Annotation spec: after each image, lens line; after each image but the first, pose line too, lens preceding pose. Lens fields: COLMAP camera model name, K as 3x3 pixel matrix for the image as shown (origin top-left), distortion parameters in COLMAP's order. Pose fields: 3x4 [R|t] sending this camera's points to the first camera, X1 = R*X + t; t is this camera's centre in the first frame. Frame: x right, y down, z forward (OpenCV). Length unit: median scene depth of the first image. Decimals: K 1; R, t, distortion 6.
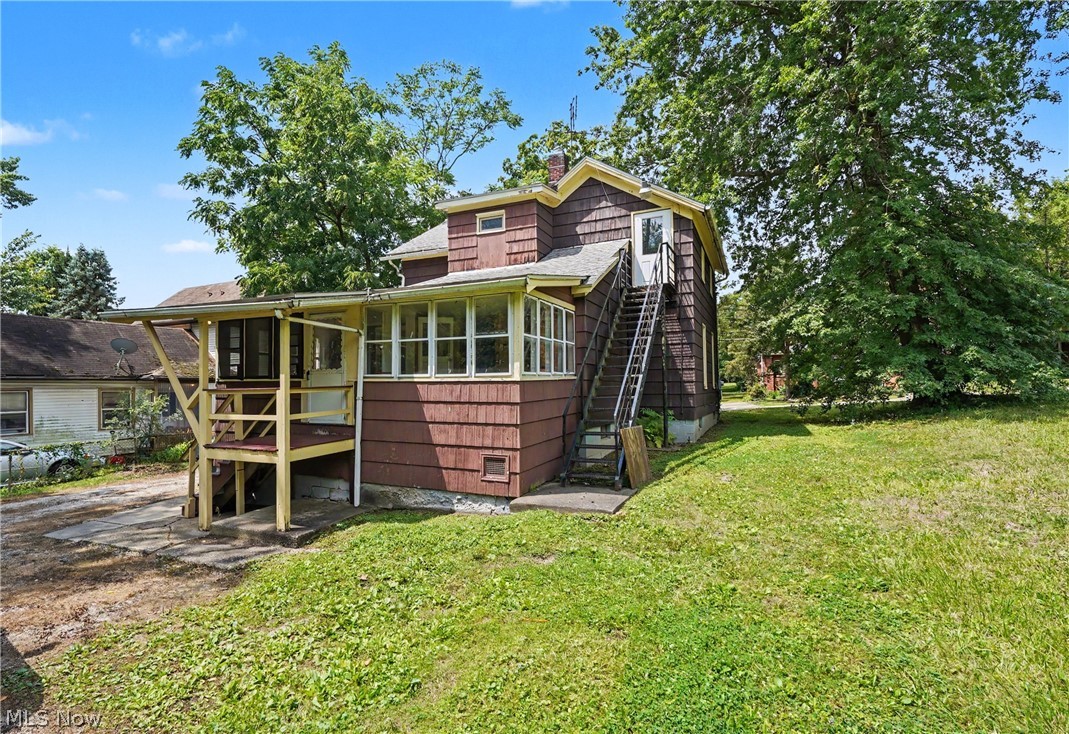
lens RADIAL K [[509.3, 0, 532.9], [0, 509.3, 366.3], [0, 0, 1]] dist [-0.001556, -0.000098]
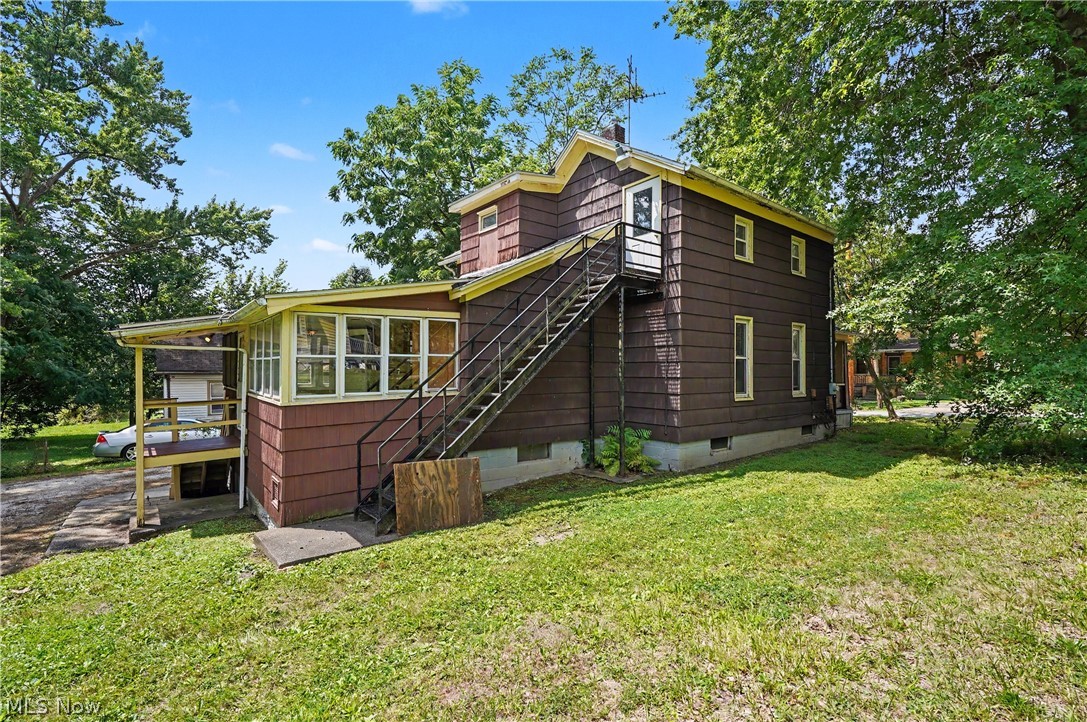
lens RADIAL K [[495.3, 0, 544.6], [0, 495.3, 364.6], [0, 0, 1]] dist [-0.000431, -0.000468]
pose [[0.895114, 0.004540, -0.445814, 0.442689], [0.009275, 0.999542, 0.028800, -0.037584], [0.445741, -0.029914, 0.894662, 0.213099]]
